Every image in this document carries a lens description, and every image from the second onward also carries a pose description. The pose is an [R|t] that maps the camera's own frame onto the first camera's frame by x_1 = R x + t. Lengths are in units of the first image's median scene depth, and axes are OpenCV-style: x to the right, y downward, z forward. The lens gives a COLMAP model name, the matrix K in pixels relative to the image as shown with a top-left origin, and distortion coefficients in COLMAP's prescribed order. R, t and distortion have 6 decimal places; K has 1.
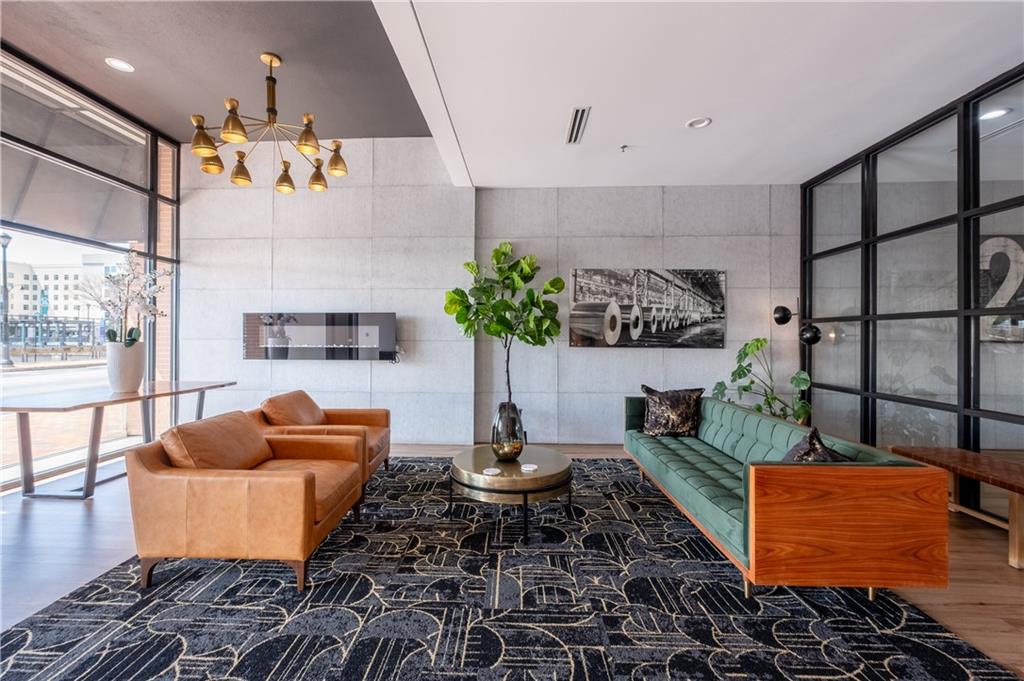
lens RADIAL K [[432.1, 0, 493.6], [0, 432.1, 338.2], [0, 0, 1]] dist [-0.013890, 0.005329]
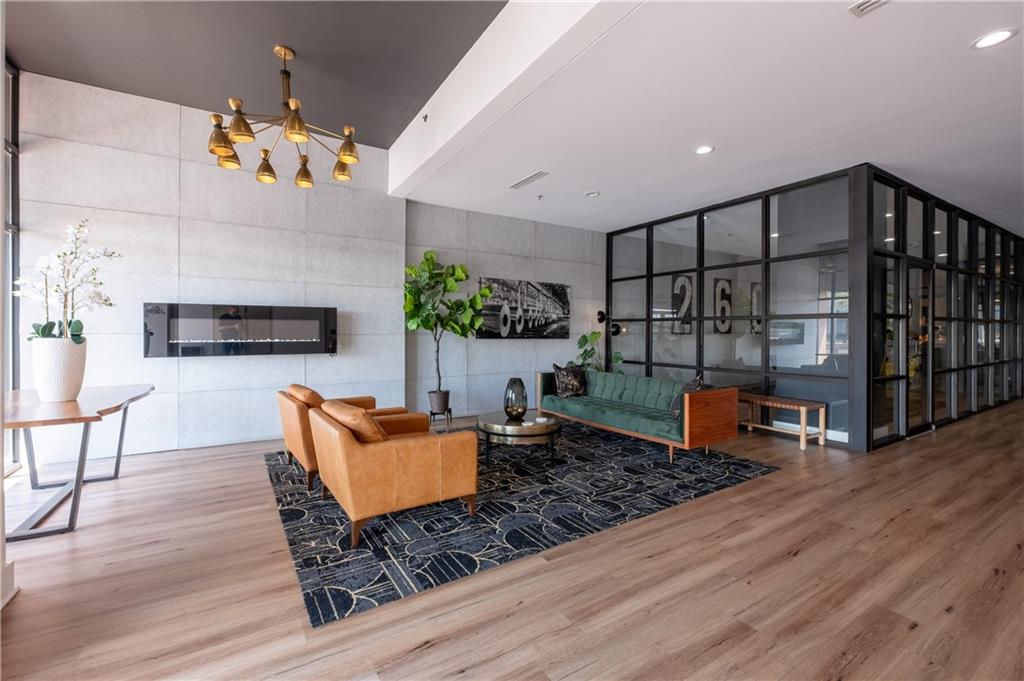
lens RADIAL K [[432.1, 0, 493.6], [0, 432.1, 338.2], [0, 0, 1]] dist [-0.013890, 0.005329]
pose [[0.830728, -0.010480, 0.556580, -0.495525], [0.001812, 0.999868, 0.016123, -0.001992], [-0.556676, -0.012386, 0.830638, -0.076877]]
